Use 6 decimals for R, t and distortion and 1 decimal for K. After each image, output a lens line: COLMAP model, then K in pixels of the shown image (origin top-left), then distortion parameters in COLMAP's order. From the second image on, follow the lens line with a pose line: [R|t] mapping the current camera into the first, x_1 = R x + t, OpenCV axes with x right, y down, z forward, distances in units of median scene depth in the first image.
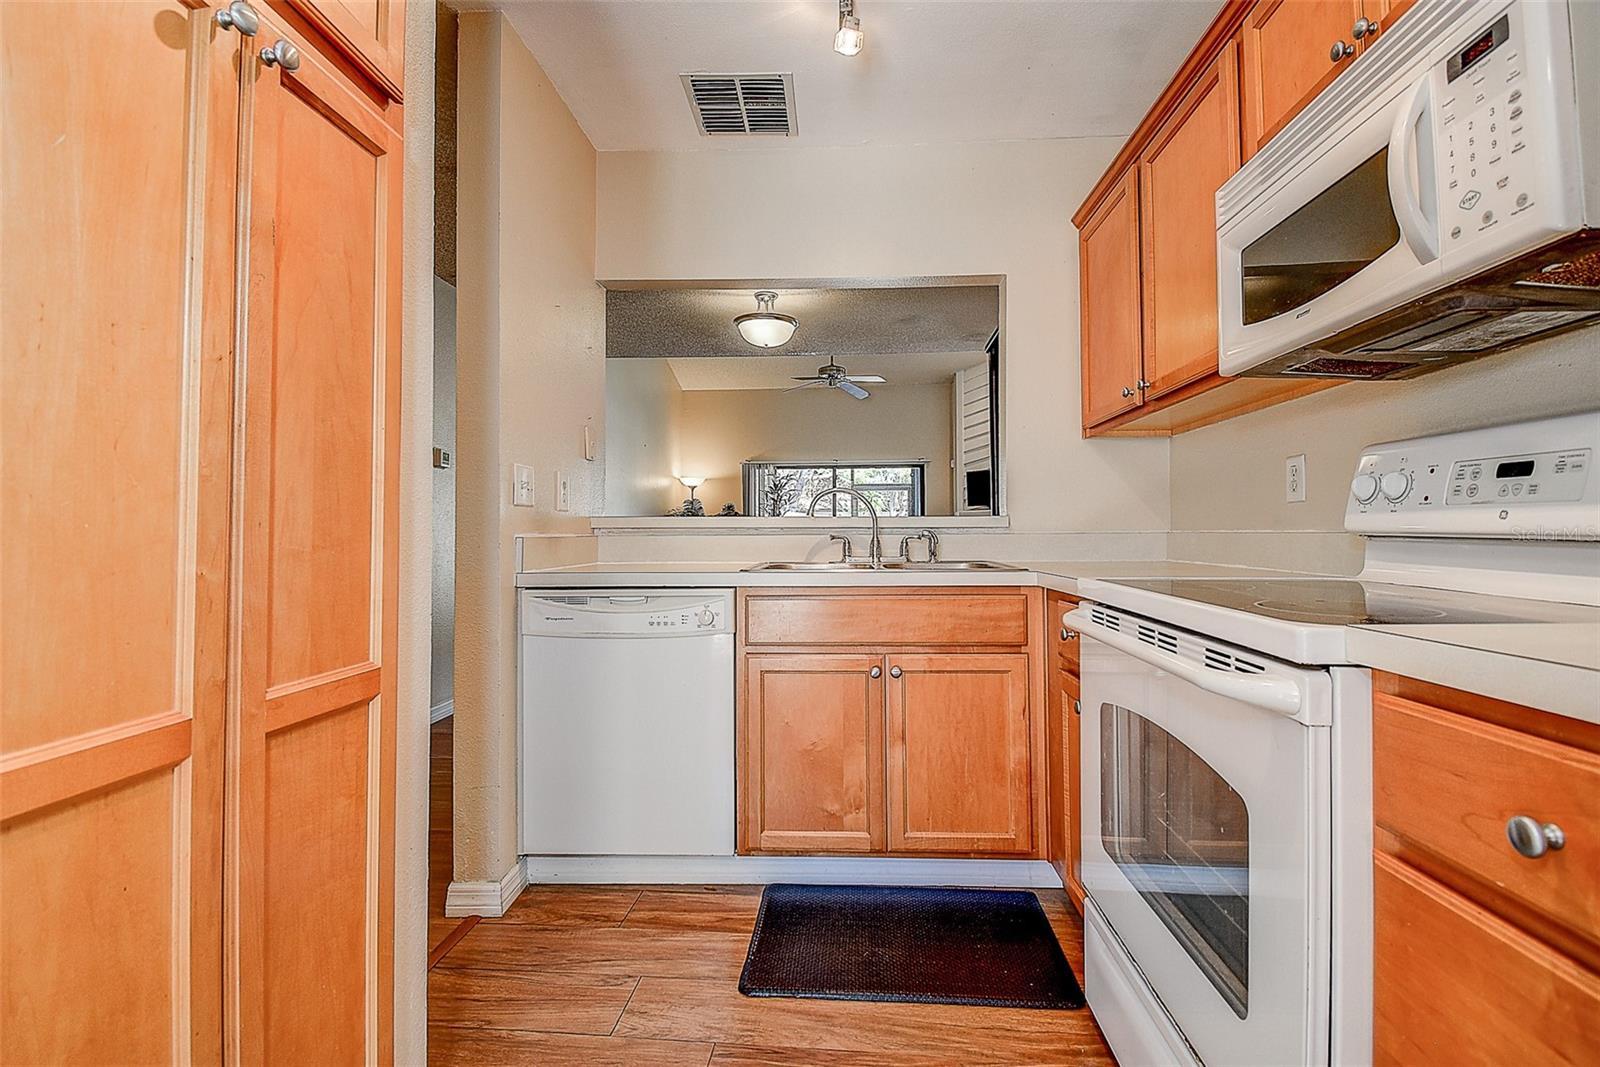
lens RADIAL K [[723.0, 0, 817.5], [0, 723.0, 519.4], [0, 0, 1]] dist [0.034158, -0.026710]
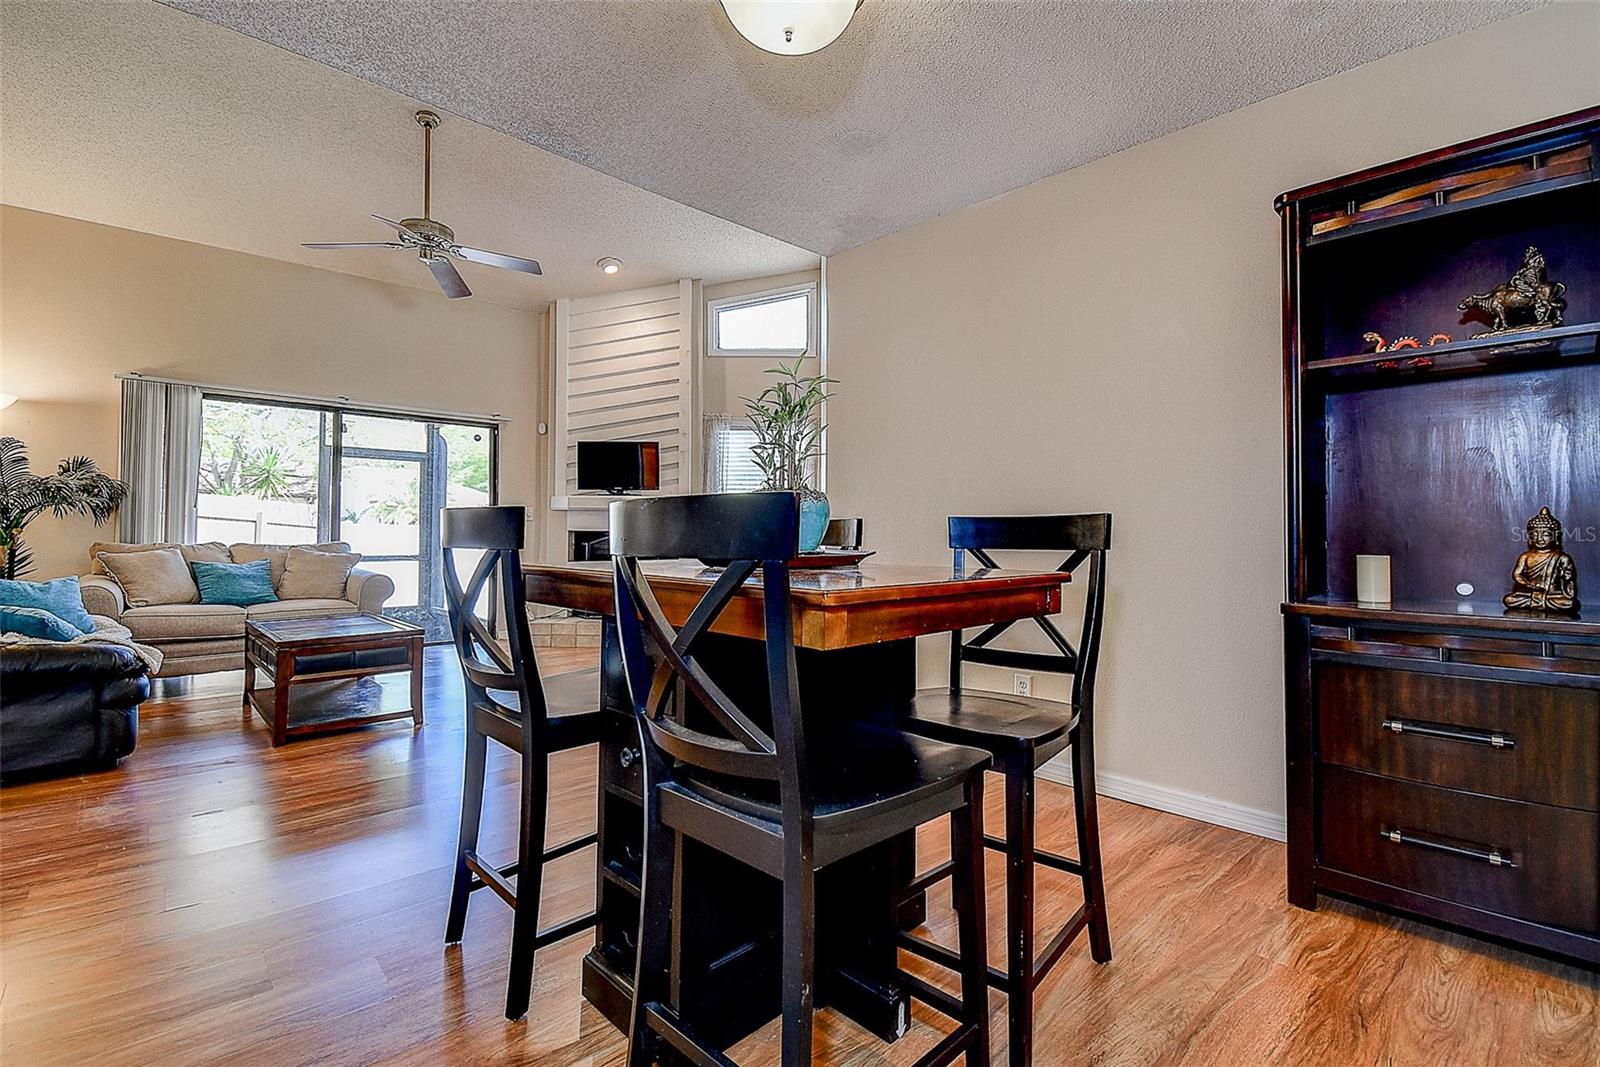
lens RADIAL K [[723.9, 0, 829.2], [0, 723.9, 525.3], [0, 0, 1]] dist [0.010760, -0.015271]
pose [[0.666037, 0.017752, 0.745708, -0.718575], [-0.025818, 0.999666, -0.000738, 0.051071], [-0.745472, -0.018761, 0.666273, 1.534683]]
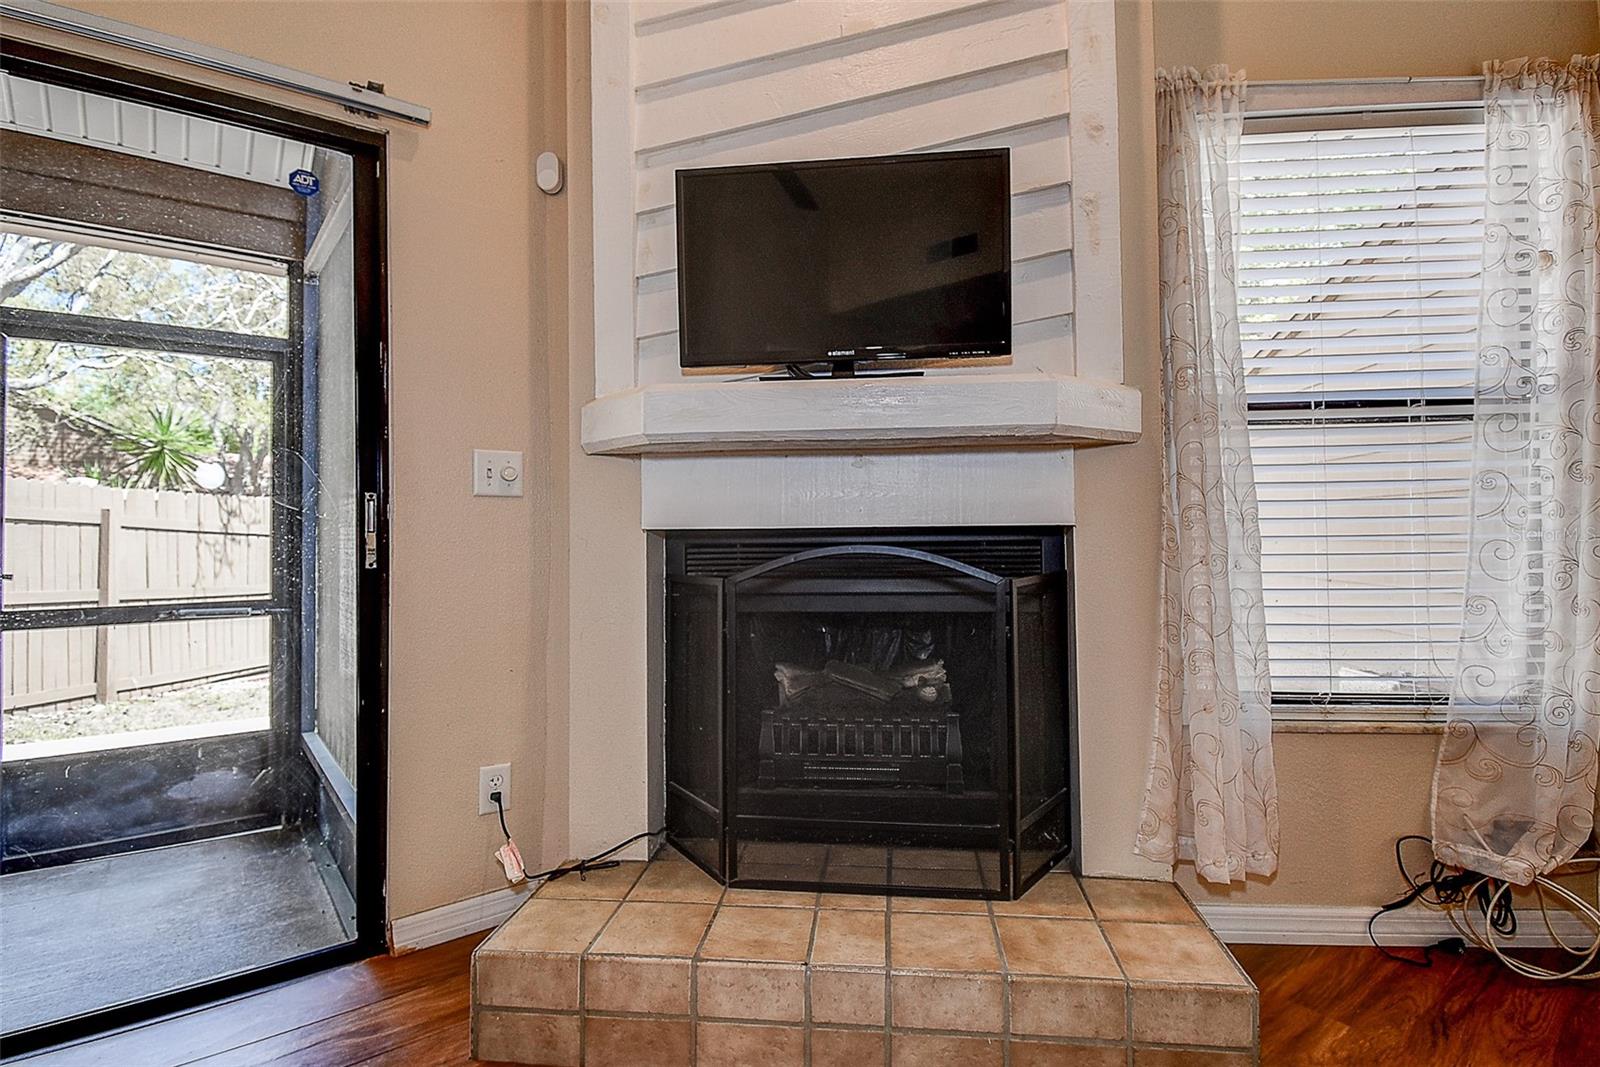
lens RADIAL K [[761.1, 0, 817.5], [0, 761.1, 517.5], [0, 0, 1]] dist [0.043489, -0.033095]
pose [[0.738897, 0.008867, 0.673760, 0.474418], [-0.006911, 0.999961, -0.005581, 0.090289], [-0.673783, -0.000533, 0.738929, 3.780145]]
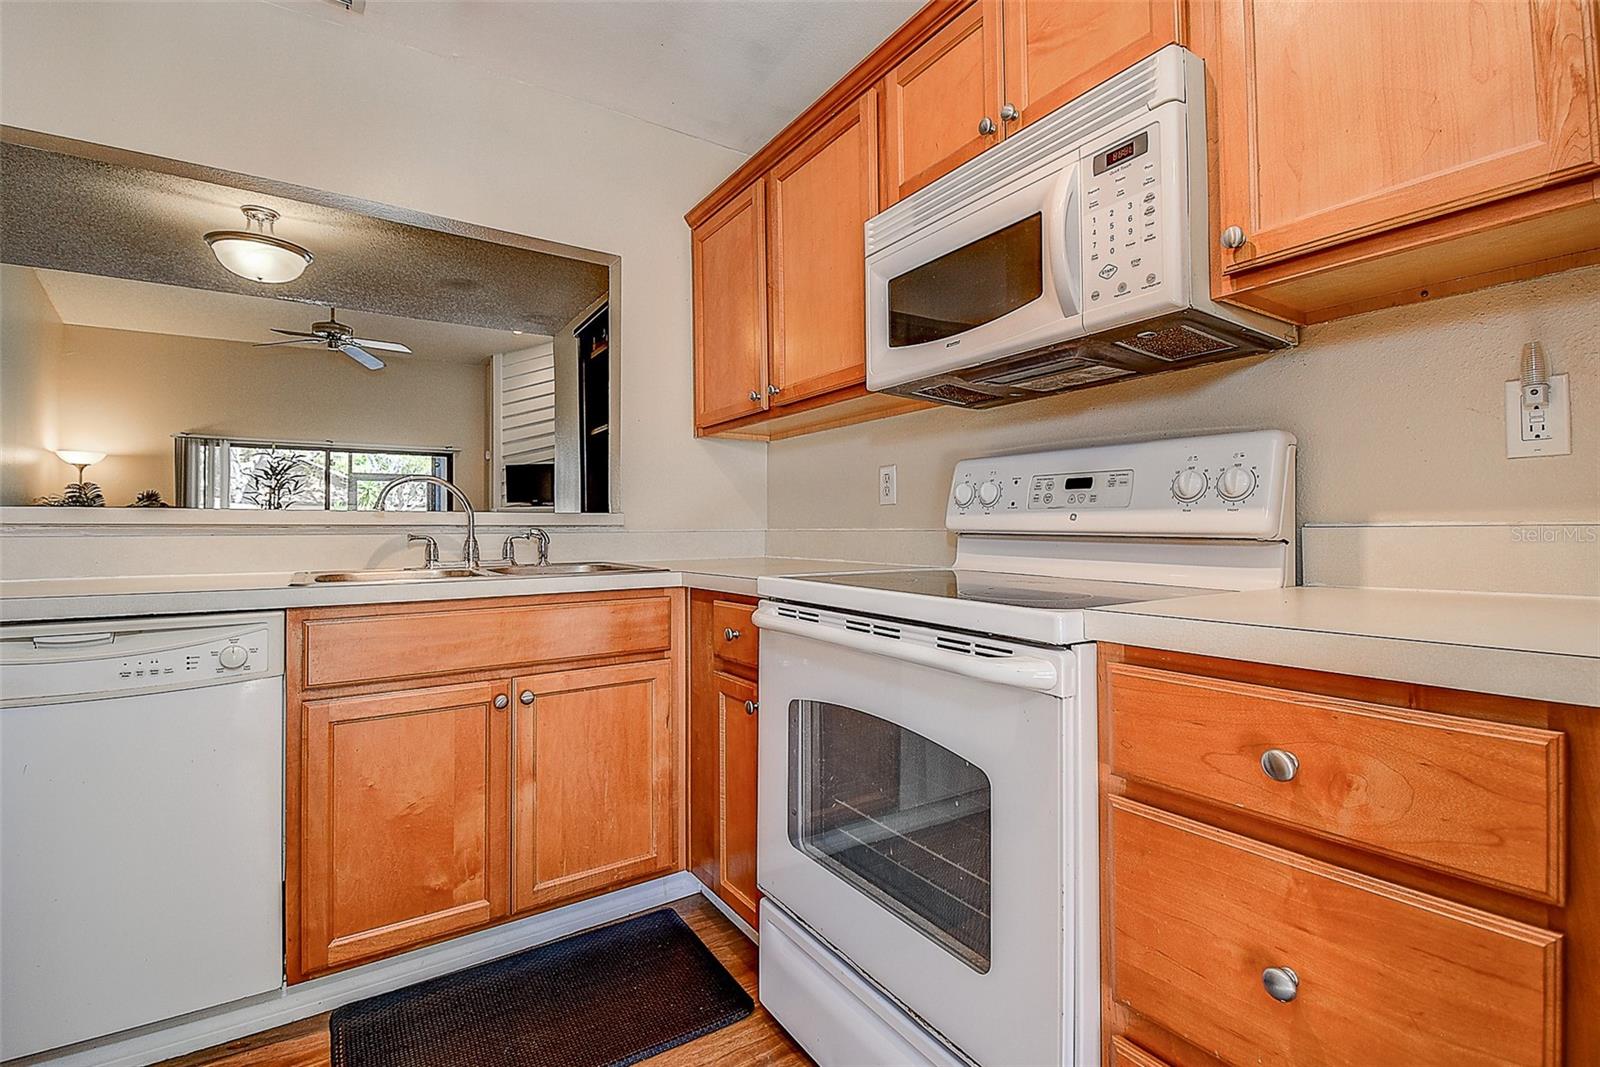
lens RADIAL K [[723.0, 0, 817.5], [0, 723.0, 519.4], [0, 0, 1]] dist [0.034158, -0.026710]
pose [[0.800788, 0.008940, 0.598882, -0.127775], [-0.010005, 0.999949, -0.001550, 0.002638], [-0.598865, -0.004751, 0.800836, 0.125059]]
